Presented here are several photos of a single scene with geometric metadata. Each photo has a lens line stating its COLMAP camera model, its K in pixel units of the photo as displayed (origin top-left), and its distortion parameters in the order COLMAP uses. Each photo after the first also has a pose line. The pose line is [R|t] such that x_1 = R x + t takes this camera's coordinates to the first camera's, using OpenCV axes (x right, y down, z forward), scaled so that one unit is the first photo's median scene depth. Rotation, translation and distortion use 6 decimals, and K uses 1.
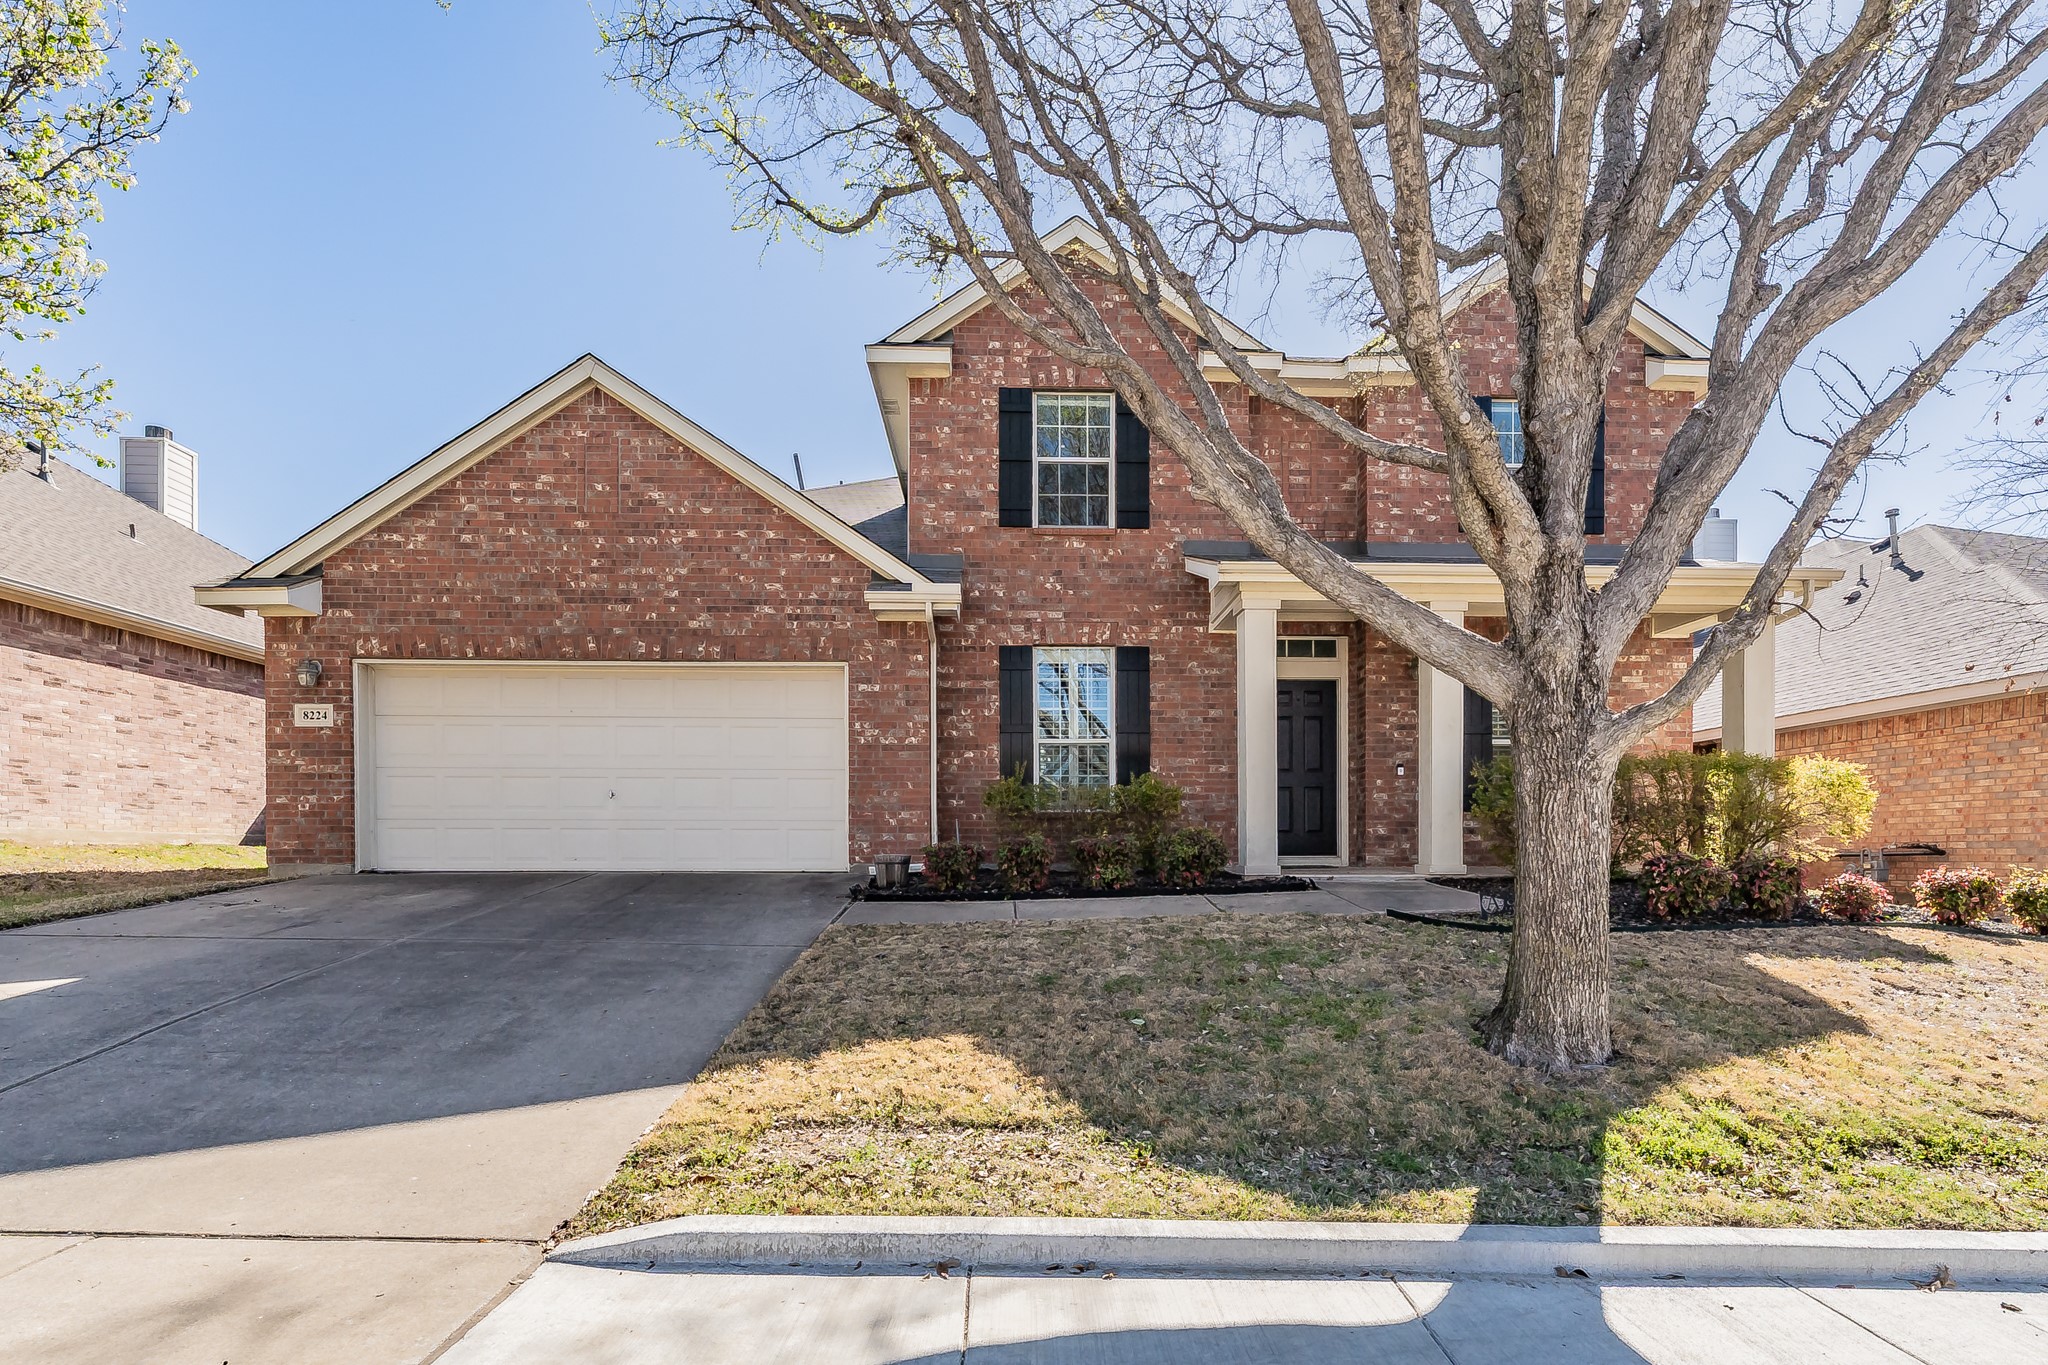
lens RADIAL K [[797.6, 0, 1023.6], [0, 797.6, 693.1], [0, 0, 1]] dist [0.000175, -0.000269]
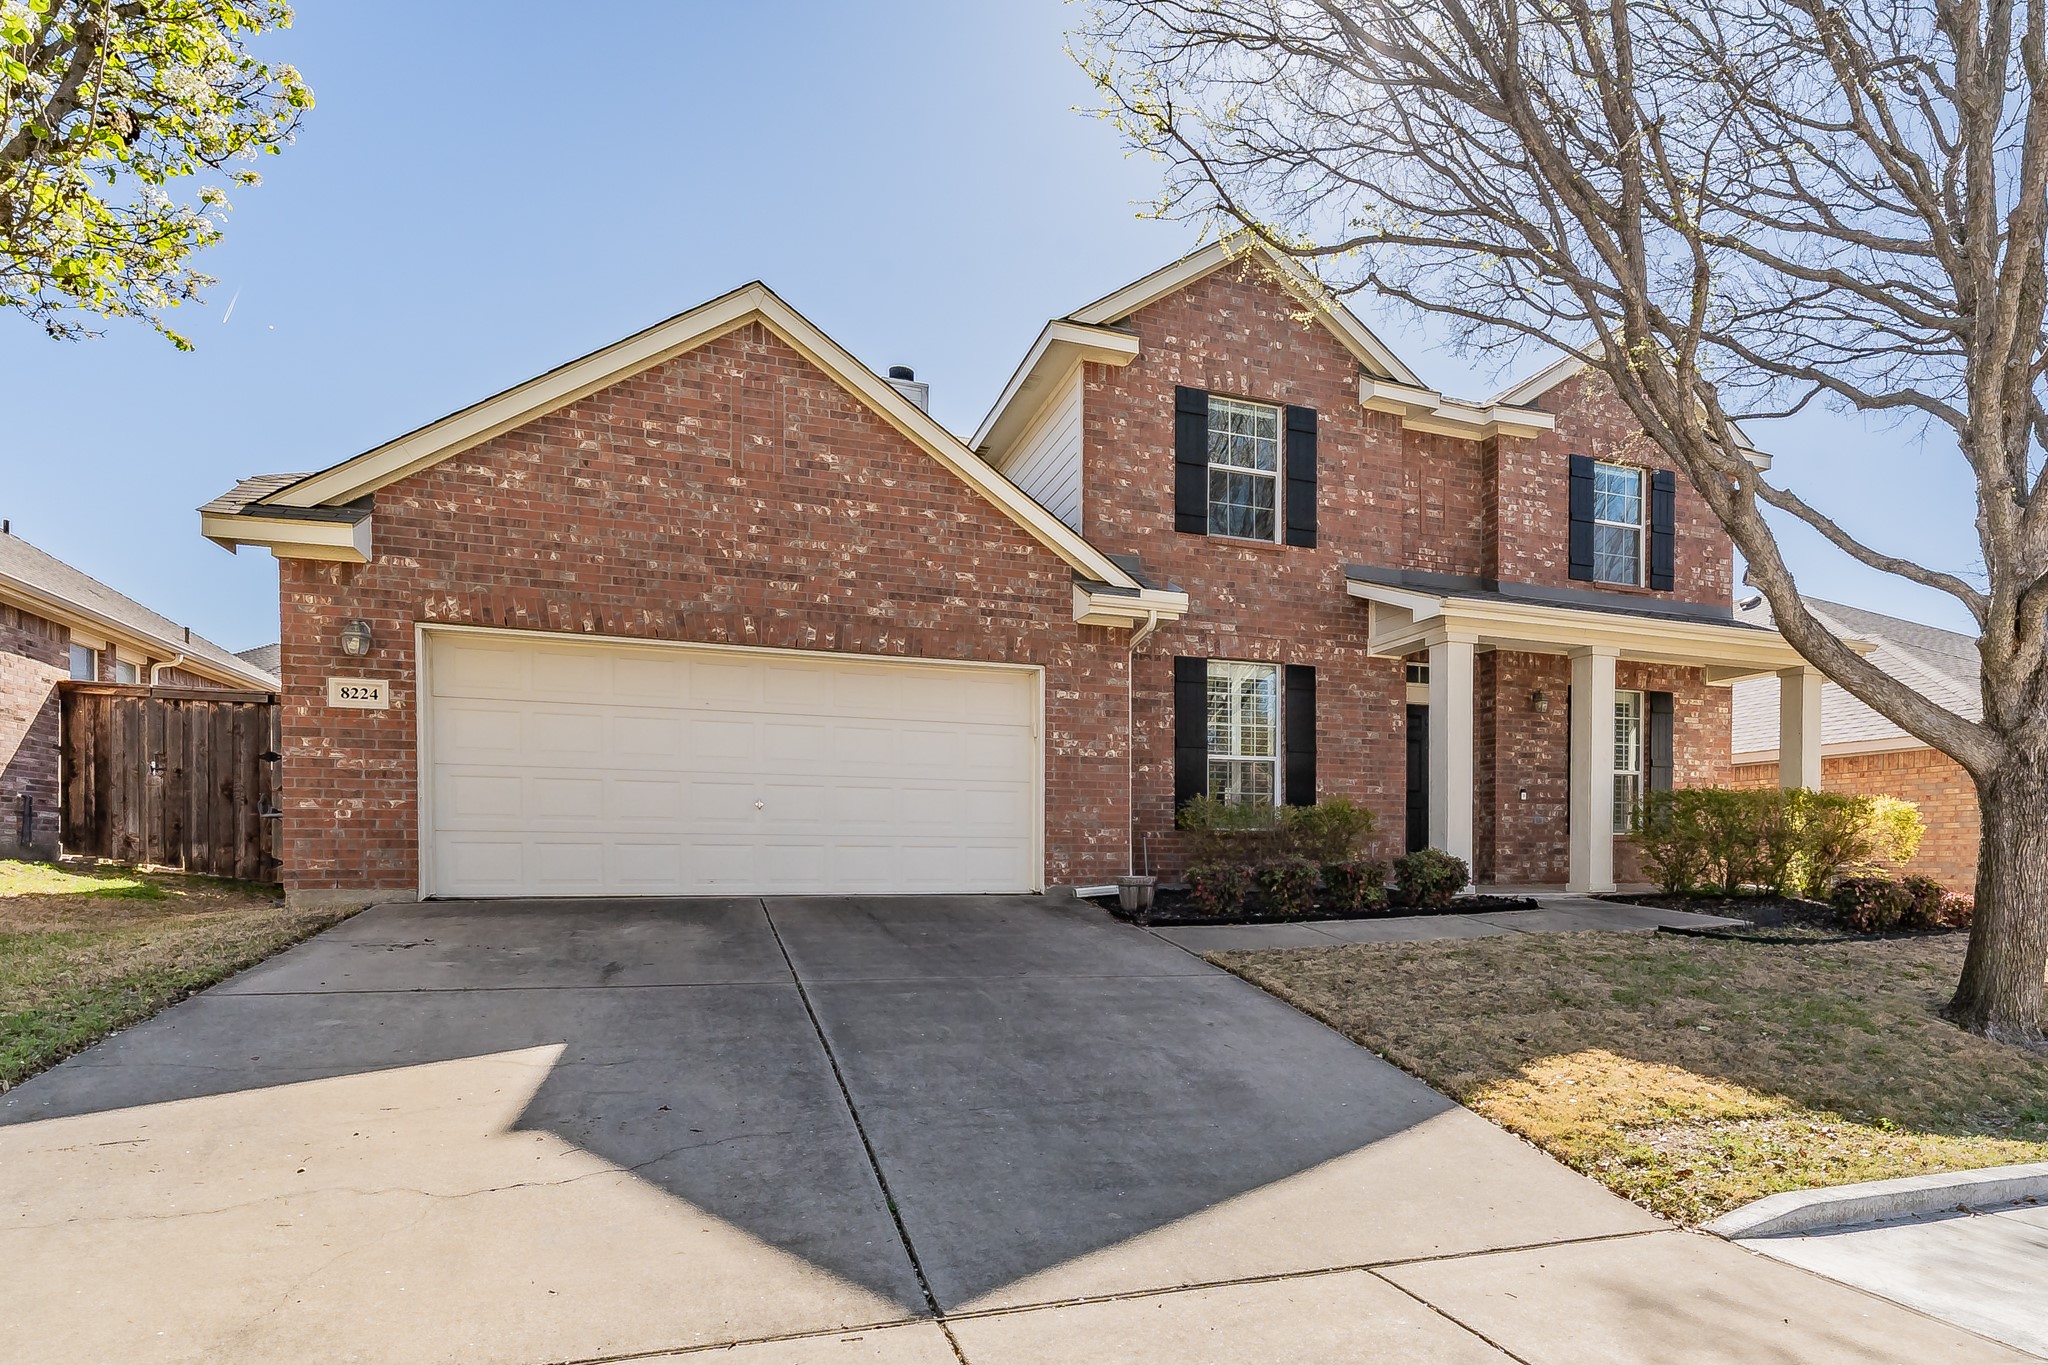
lens RADIAL K [[912.2, 0, 1026.9], [0, 912.2, 675.3], [0, 0, 1]] dist [0.000542, 0.000009]
pose [[0.961563, 0.055806, 0.268855, -0.509976], [-0.055198, 0.998427, -0.009828, -0.015963], [-0.268980, -0.005390, 0.963131, -0.008619]]
